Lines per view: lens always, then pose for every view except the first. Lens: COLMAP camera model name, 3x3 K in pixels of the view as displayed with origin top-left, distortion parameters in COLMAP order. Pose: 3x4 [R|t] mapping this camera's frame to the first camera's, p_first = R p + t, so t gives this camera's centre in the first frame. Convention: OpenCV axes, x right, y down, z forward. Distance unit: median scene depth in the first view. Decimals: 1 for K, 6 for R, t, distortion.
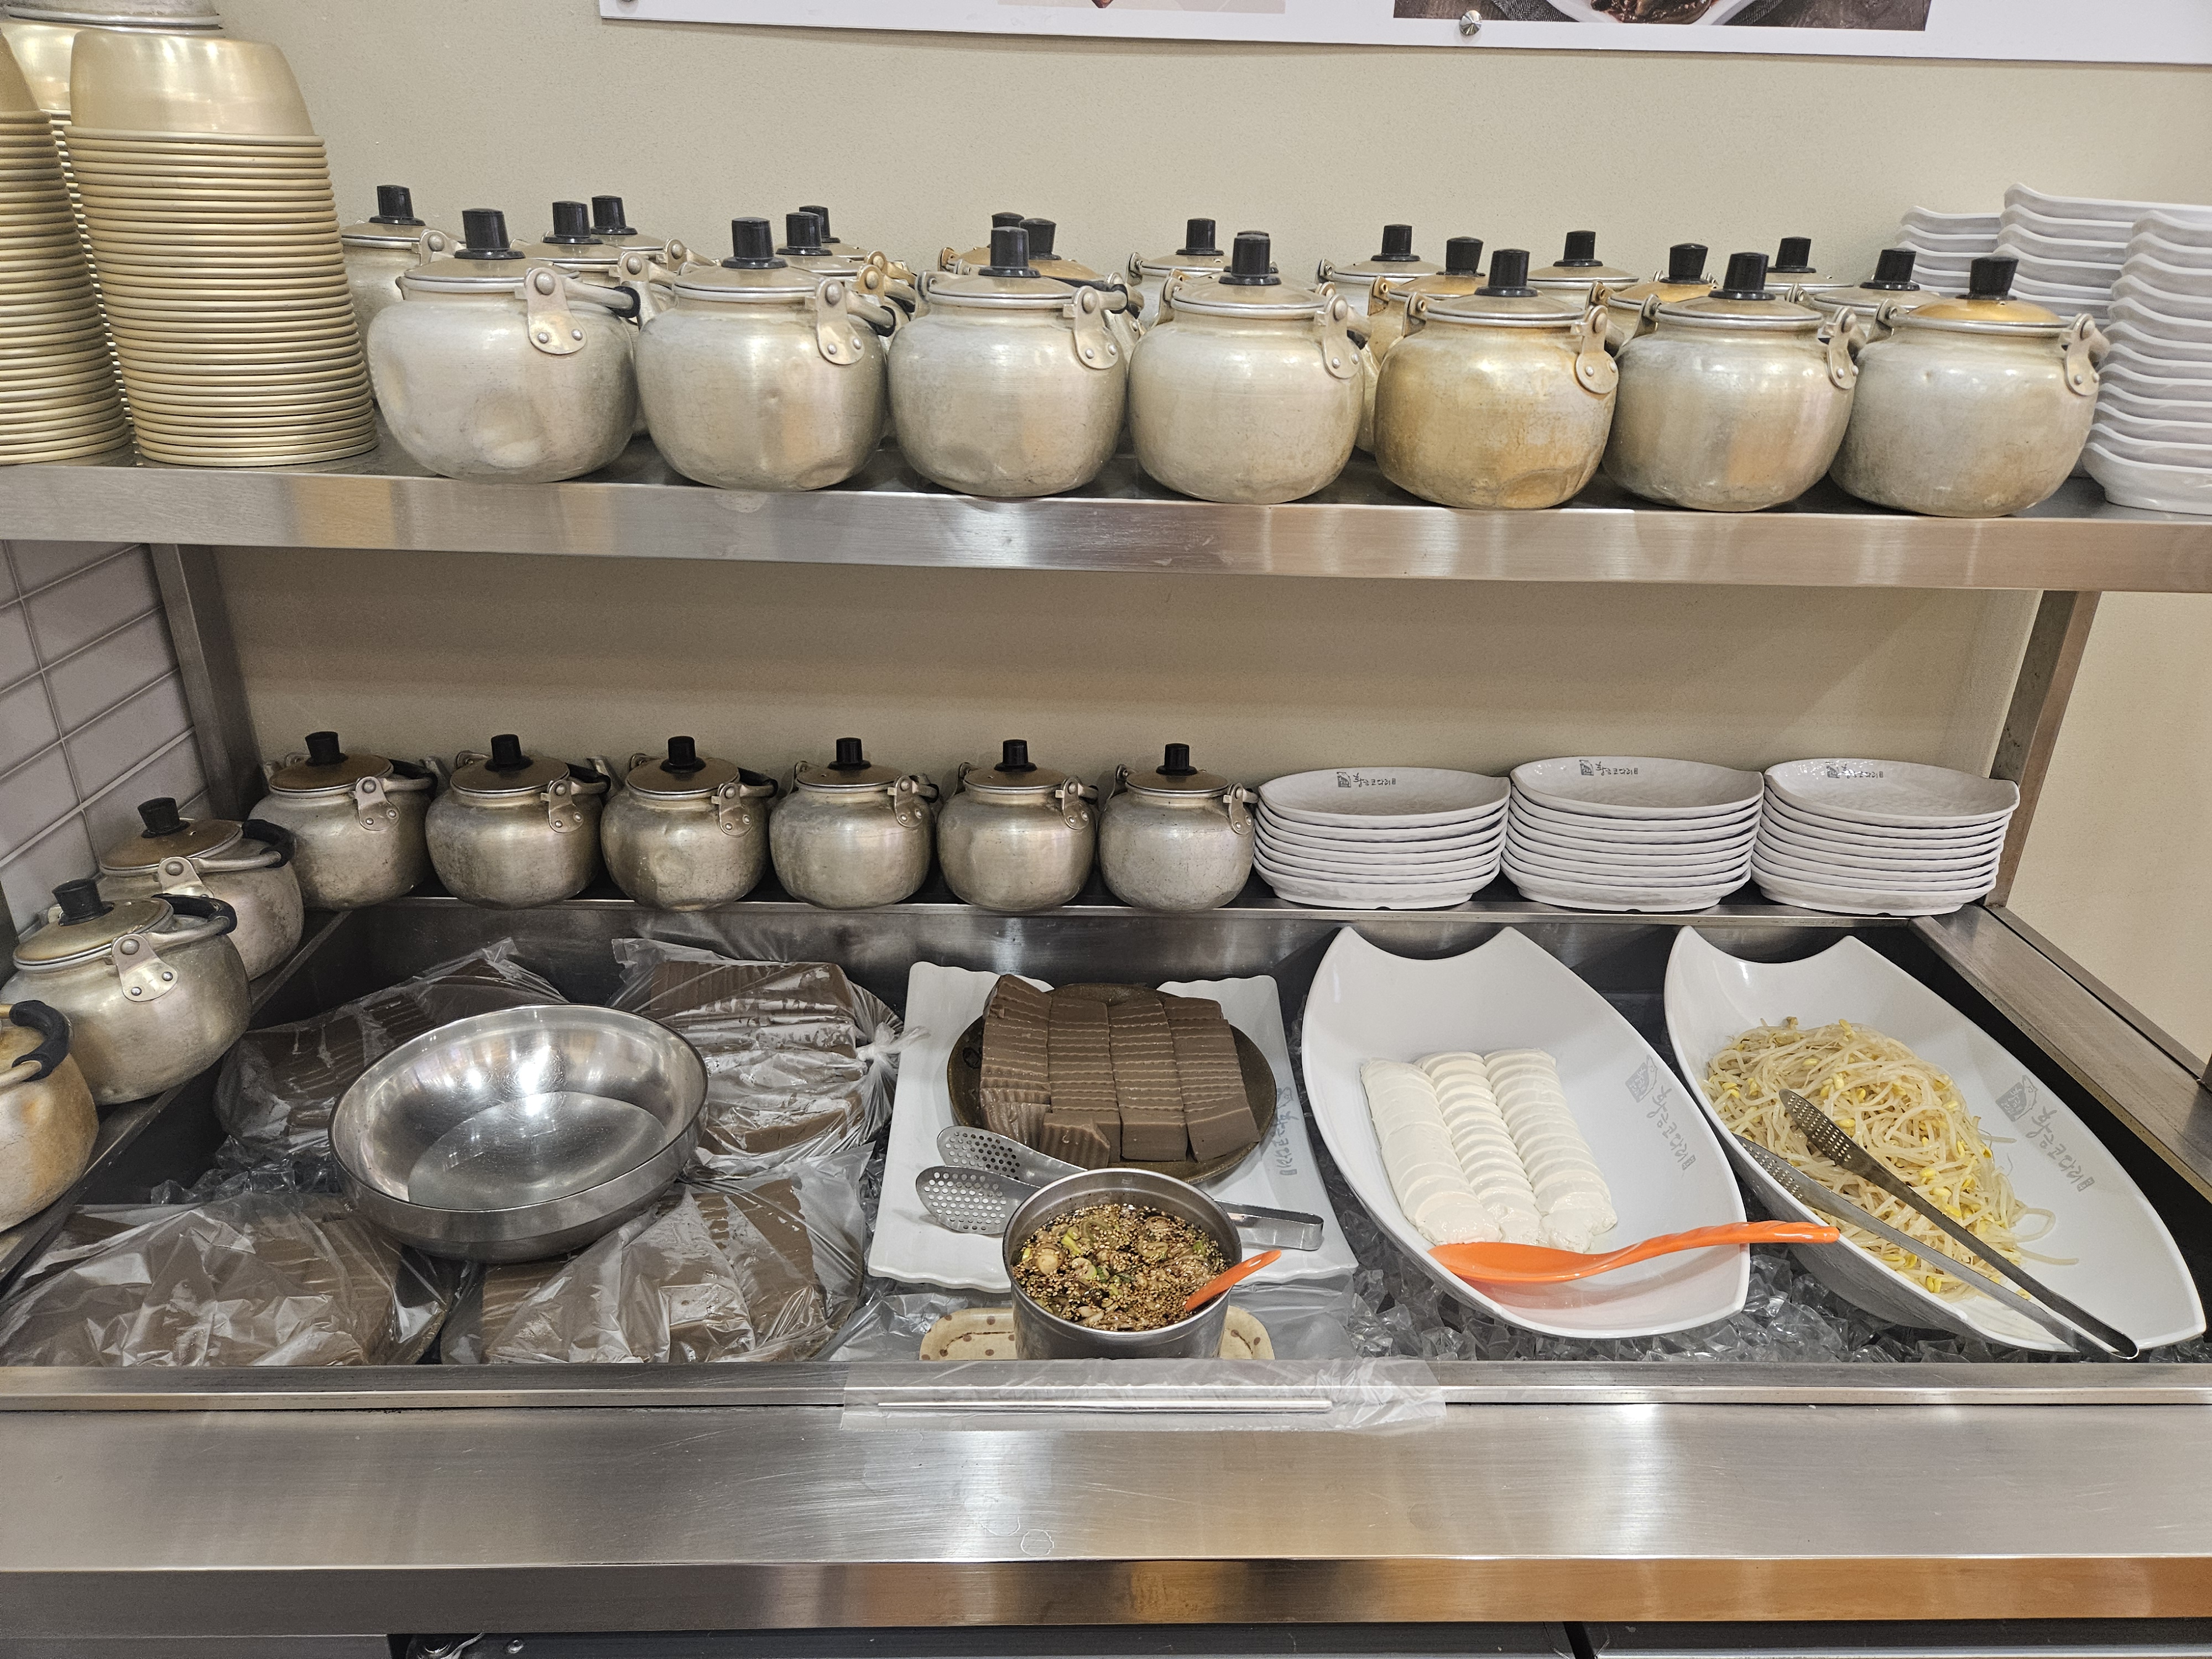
lens RADIAL K [[1488.6, 0, 1104.4], [0, 1488.6, 837.1], [0, 0, 1]] dist [0.057391, -0.058582]
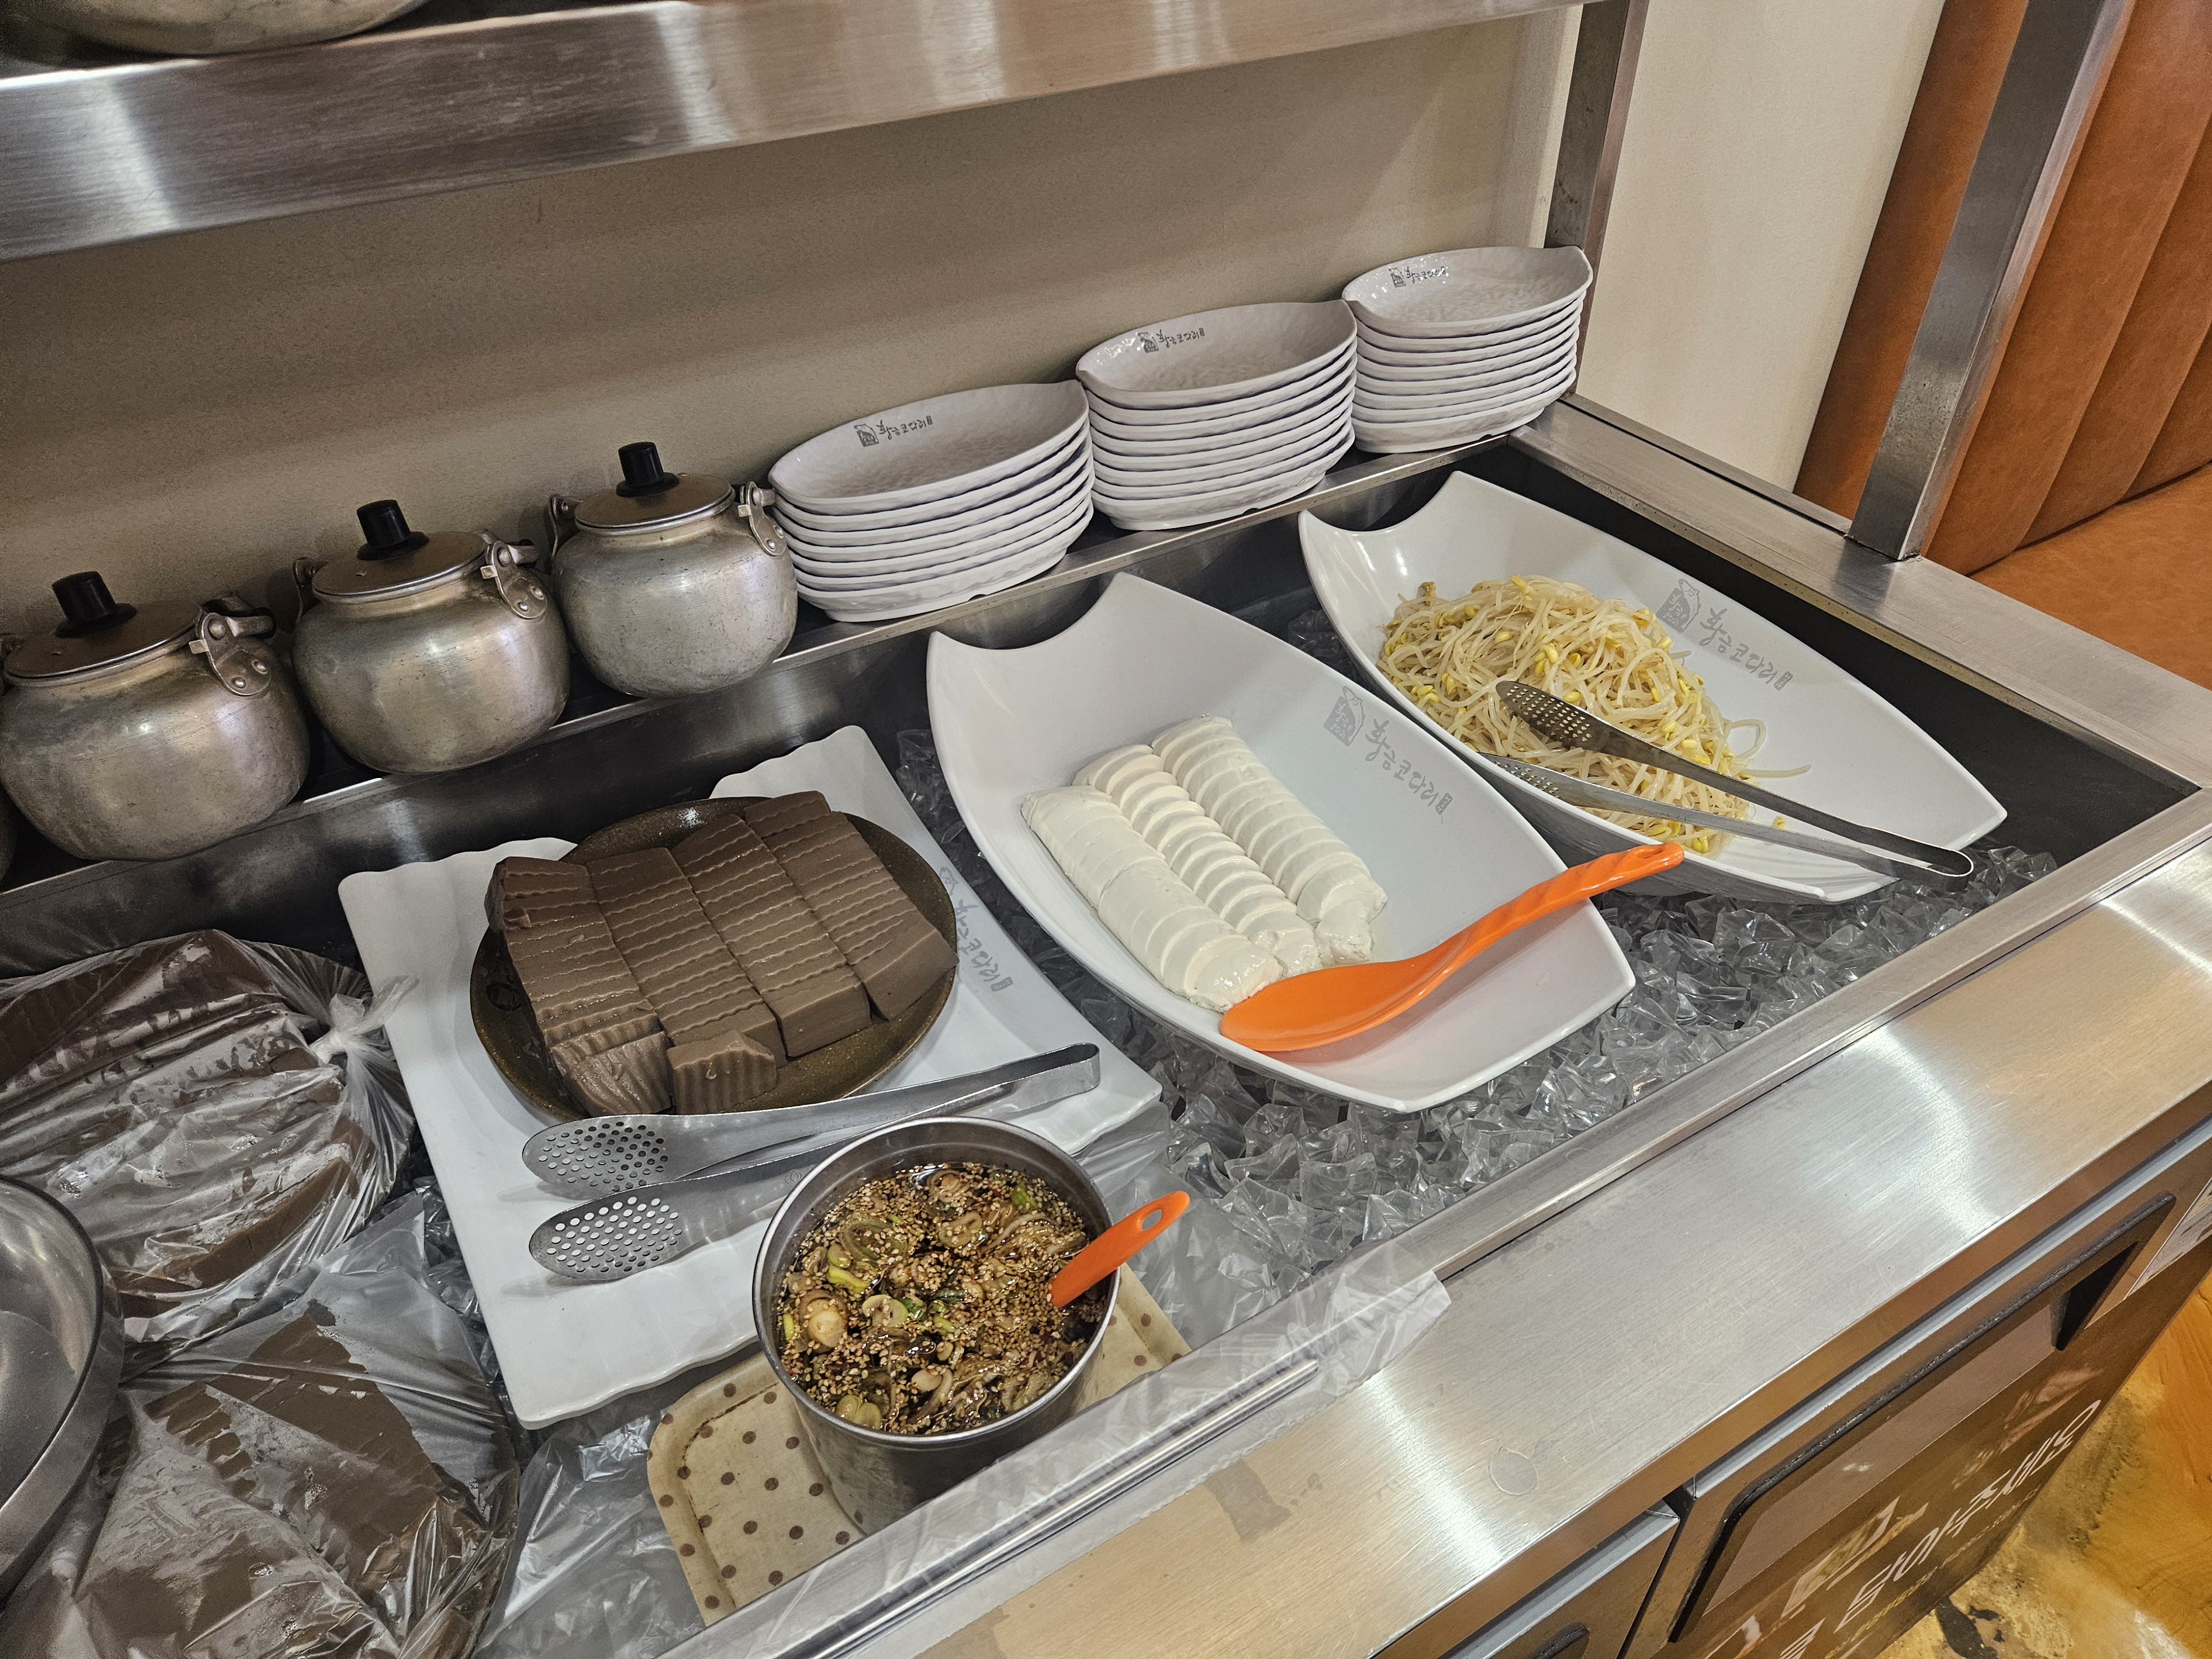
lens RADIAL K [[1488.6, 0, 1104.4], [0, 1488.6, 837.1], [0, 0, 1]] dist [0.057391, -0.058582]
pose [[0.872874, -0.342890, 0.347155, -0.062541], [0.240052, 0.921177, 0.306282, -0.058470], [-0.424812, -0.184011, 0.886383, 0.300594]]
